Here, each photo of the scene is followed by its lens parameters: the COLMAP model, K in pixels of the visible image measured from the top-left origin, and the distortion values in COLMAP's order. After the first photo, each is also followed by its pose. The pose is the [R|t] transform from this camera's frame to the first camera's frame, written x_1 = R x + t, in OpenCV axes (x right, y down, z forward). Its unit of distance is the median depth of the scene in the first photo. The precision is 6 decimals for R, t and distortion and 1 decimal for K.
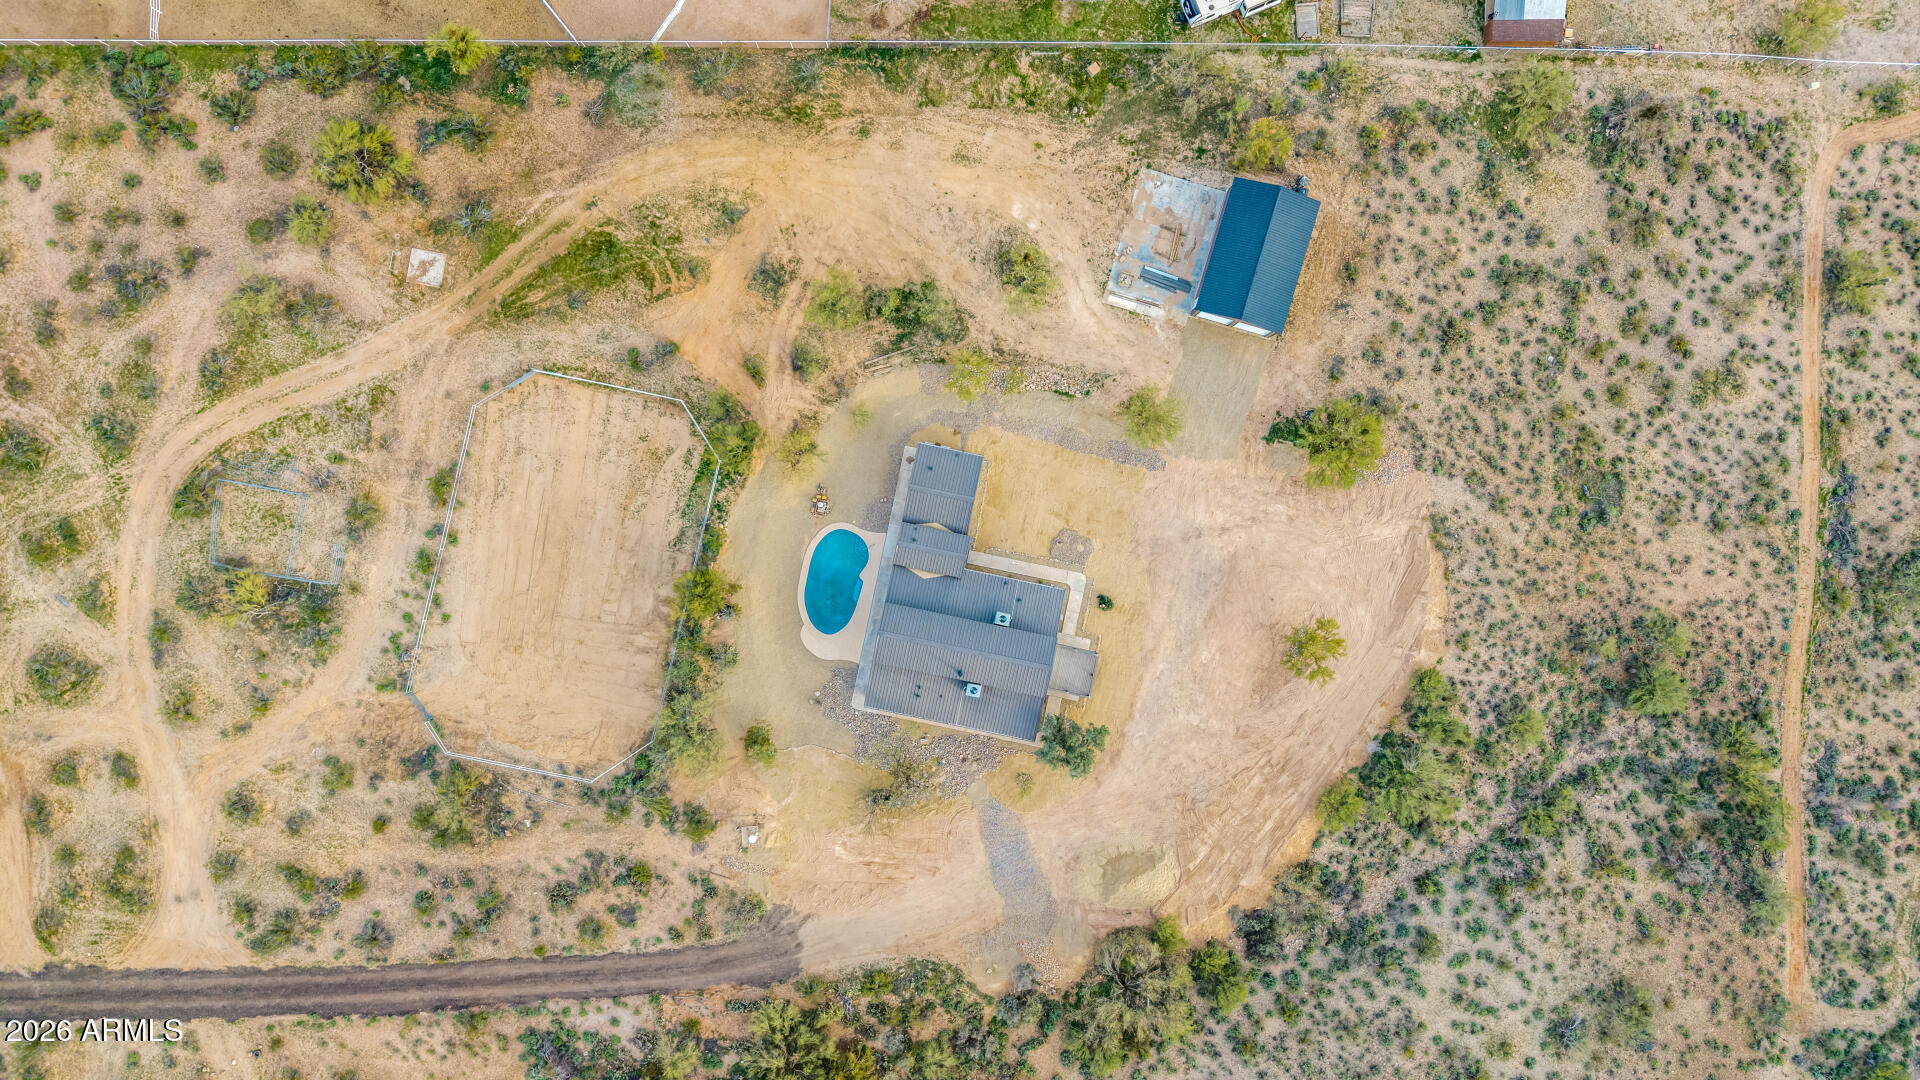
lens RADIAL K [[1277.6, 0, 960.0], [0, 1277.6, 540.0], [0, 0, 1]] dist [0.030375, -0.024854]
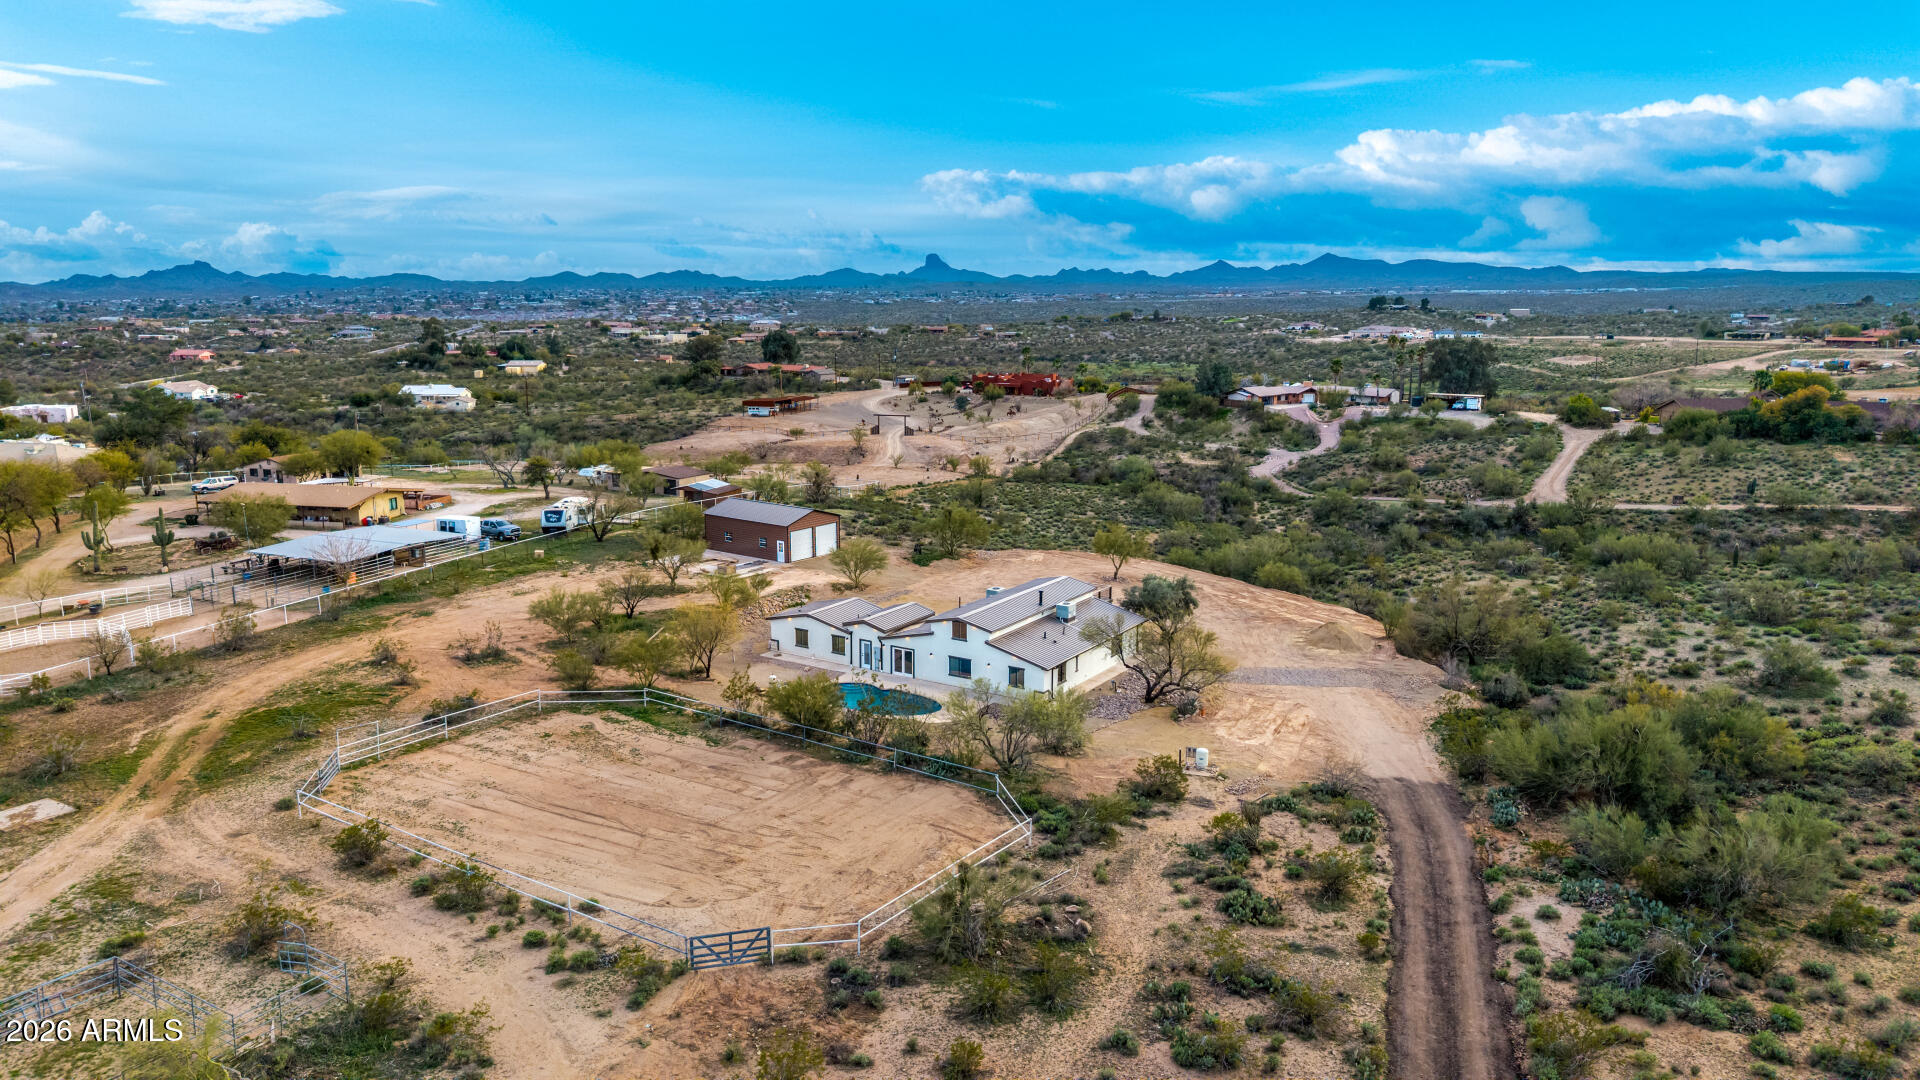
lens RADIAL K [[1277.6, 0, 960.0], [0, 1277.6, 540.0], [0, 0, 1]] dist [0.030375, -0.024854]
pose [[0.356367, -0.184004, 0.916049, -0.748832], [0.934197, 0.052627, -0.352855, 0.338071], [0.016718, 0.981516, 0.190651, 0.788169]]
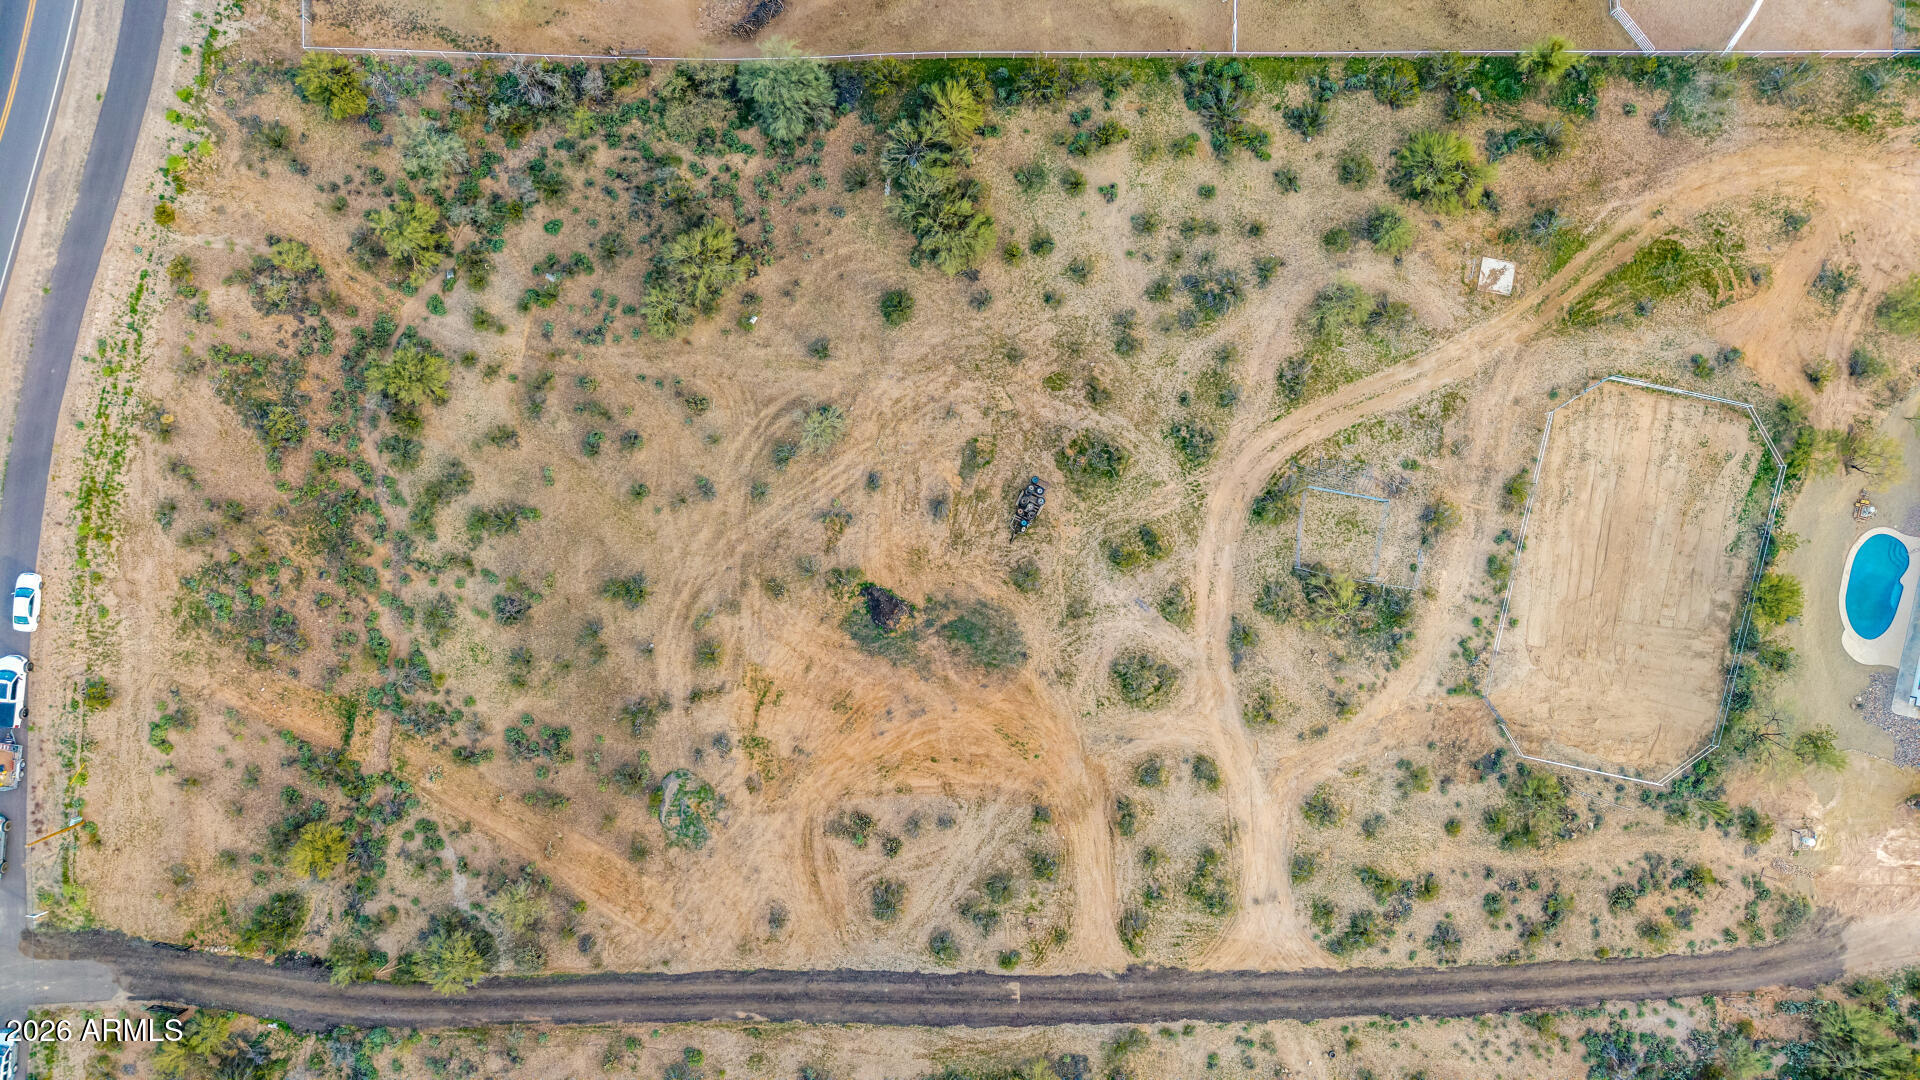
lens RADIAL K [[1277.6, 0, 960.0], [0, 1277.6, 540.0], [0, 0, 1]] dist [0.030375, -0.024854]
pose [[0.999893, -0.002065, 0.014496, -0.851248], [0.002126, 0.999989, -0.004139, -0.000963], [-0.014488, 0.004169, 0.999886, -0.003926]]
